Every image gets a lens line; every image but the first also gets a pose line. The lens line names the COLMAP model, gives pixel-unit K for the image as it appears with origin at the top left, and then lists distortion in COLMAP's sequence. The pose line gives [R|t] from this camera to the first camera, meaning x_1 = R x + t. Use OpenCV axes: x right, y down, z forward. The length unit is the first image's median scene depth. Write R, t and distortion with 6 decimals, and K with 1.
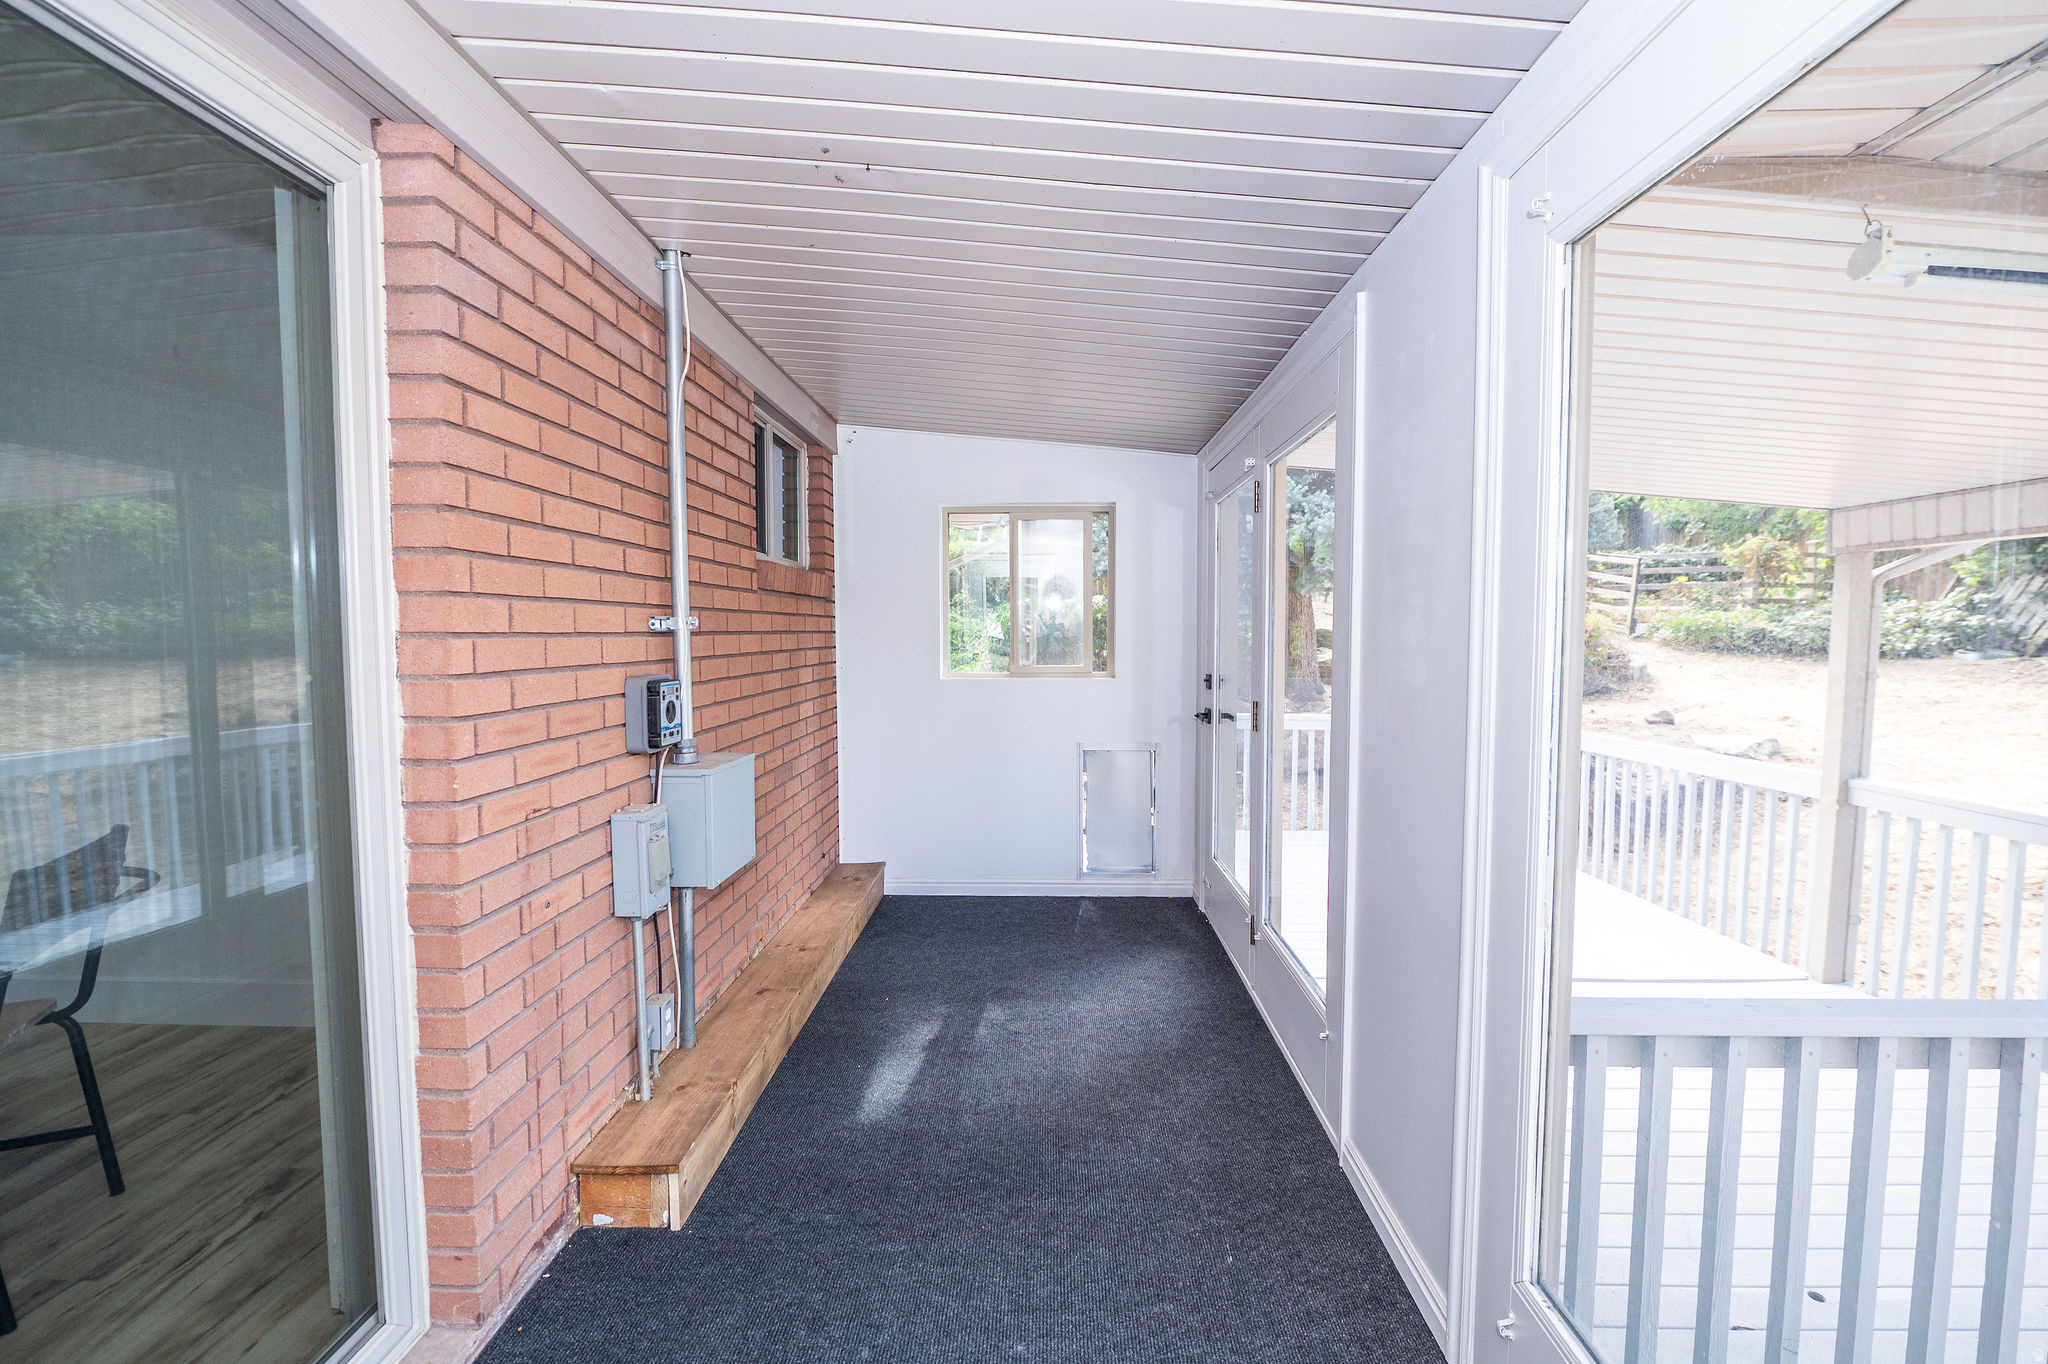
lens RADIAL K [[863.3, 0, 1027.9], [0, 863.3, 675.0], [0, 0, 1]] dist [-0.000936, -0.000304]
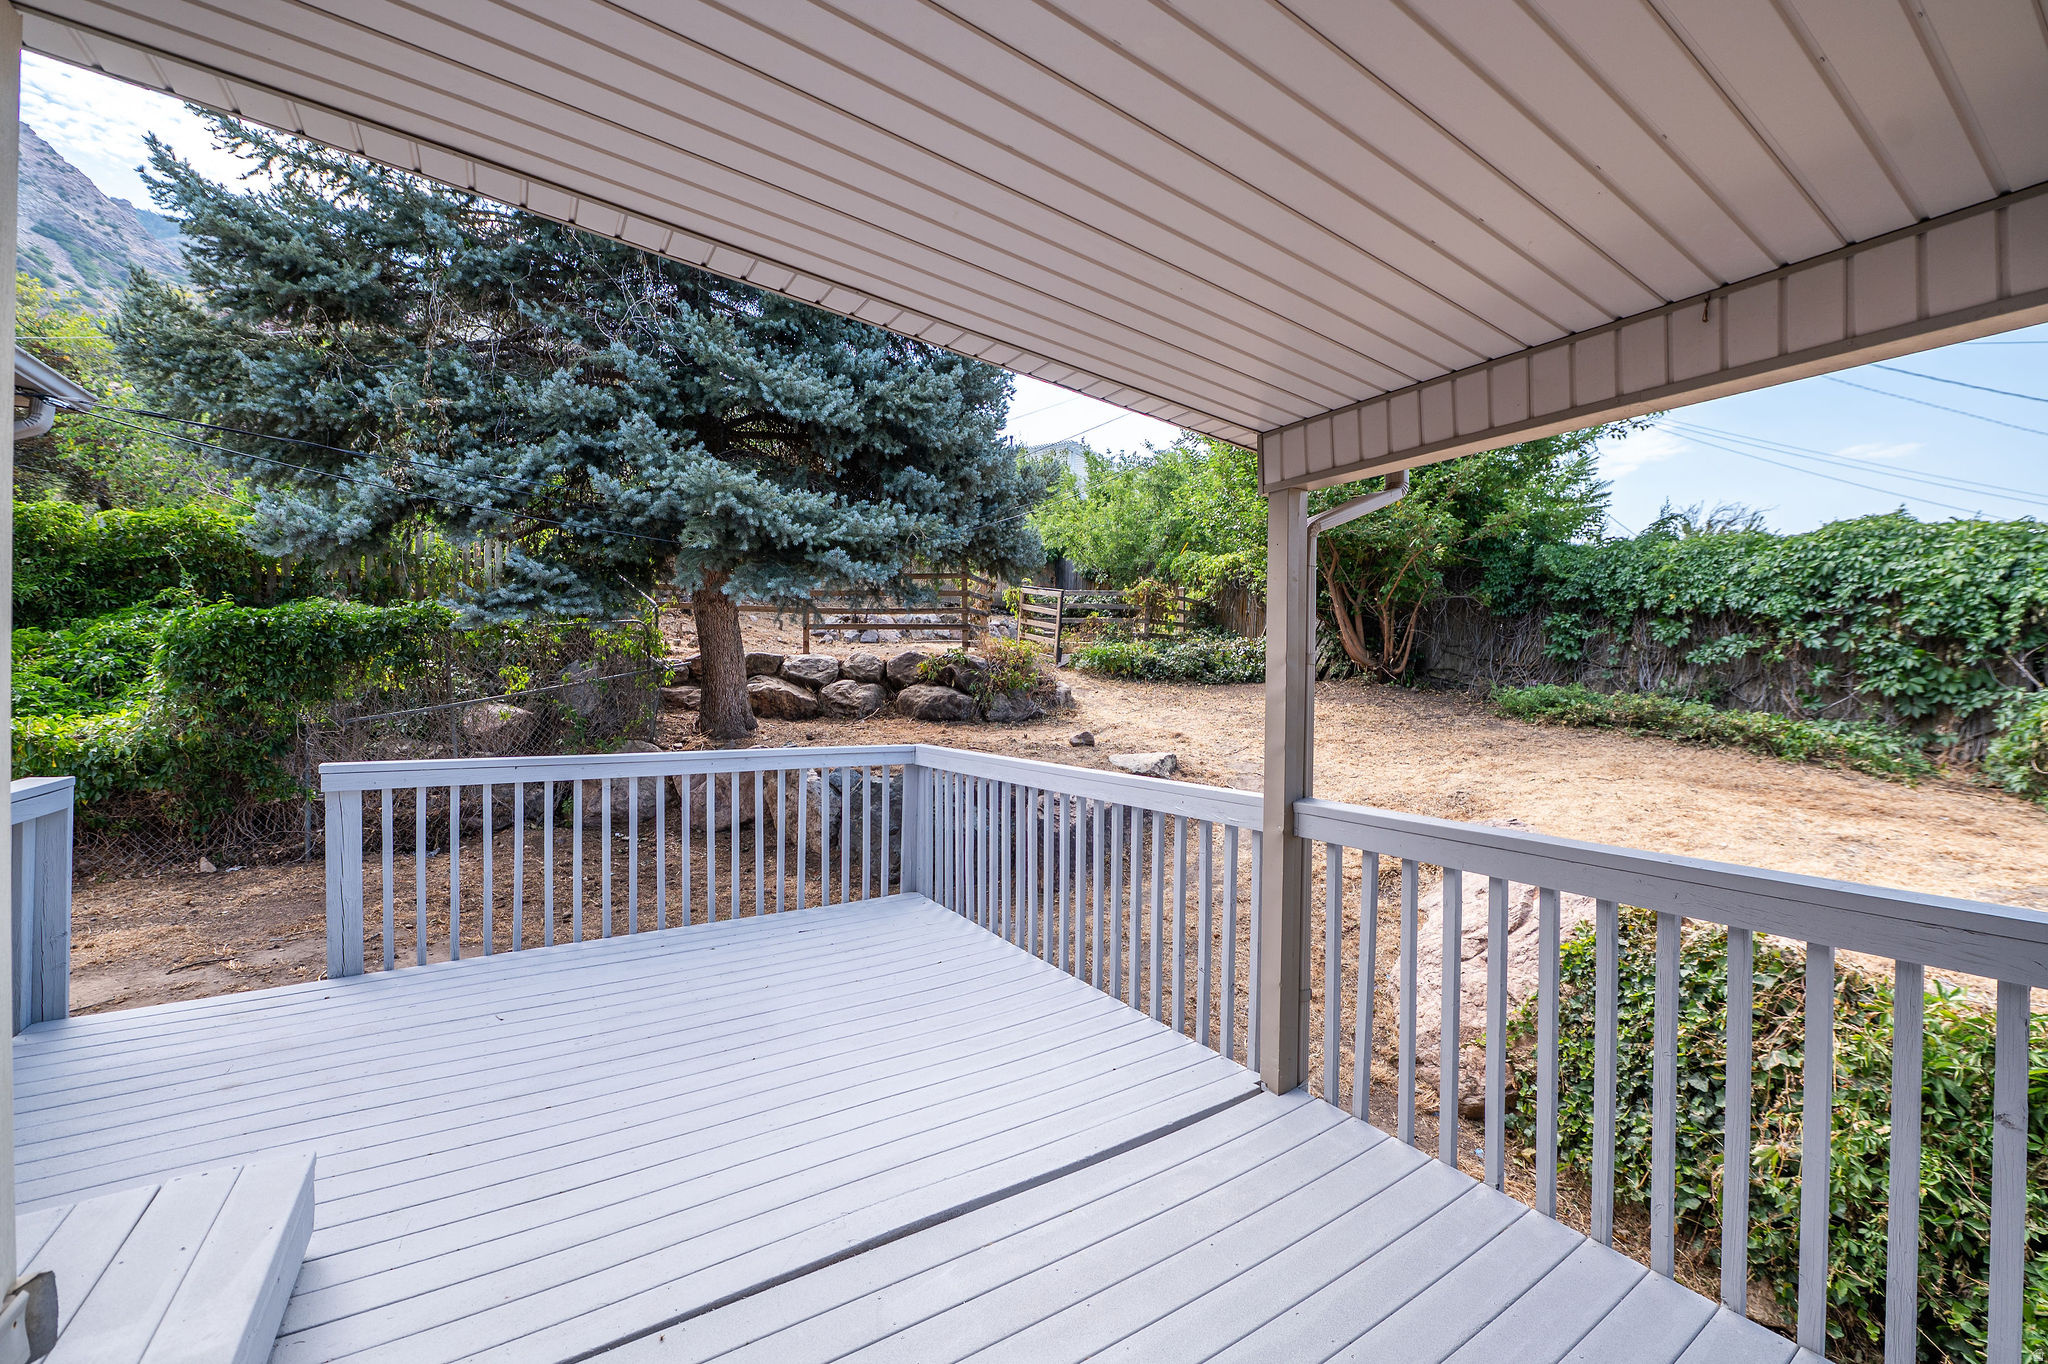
lens RADIAL K [[863.3, 0, 1027.9], [0, 863.3, 675.0], [0, 0, 1]] dist [-0.000936, -0.000304]
pose [[0.841413, 0.000078, 0.540393, 0.101106], [0.026657, 0.998777, -0.041649, 0.010520], [-0.539735, 0.049449, 0.840381, 0.137816]]
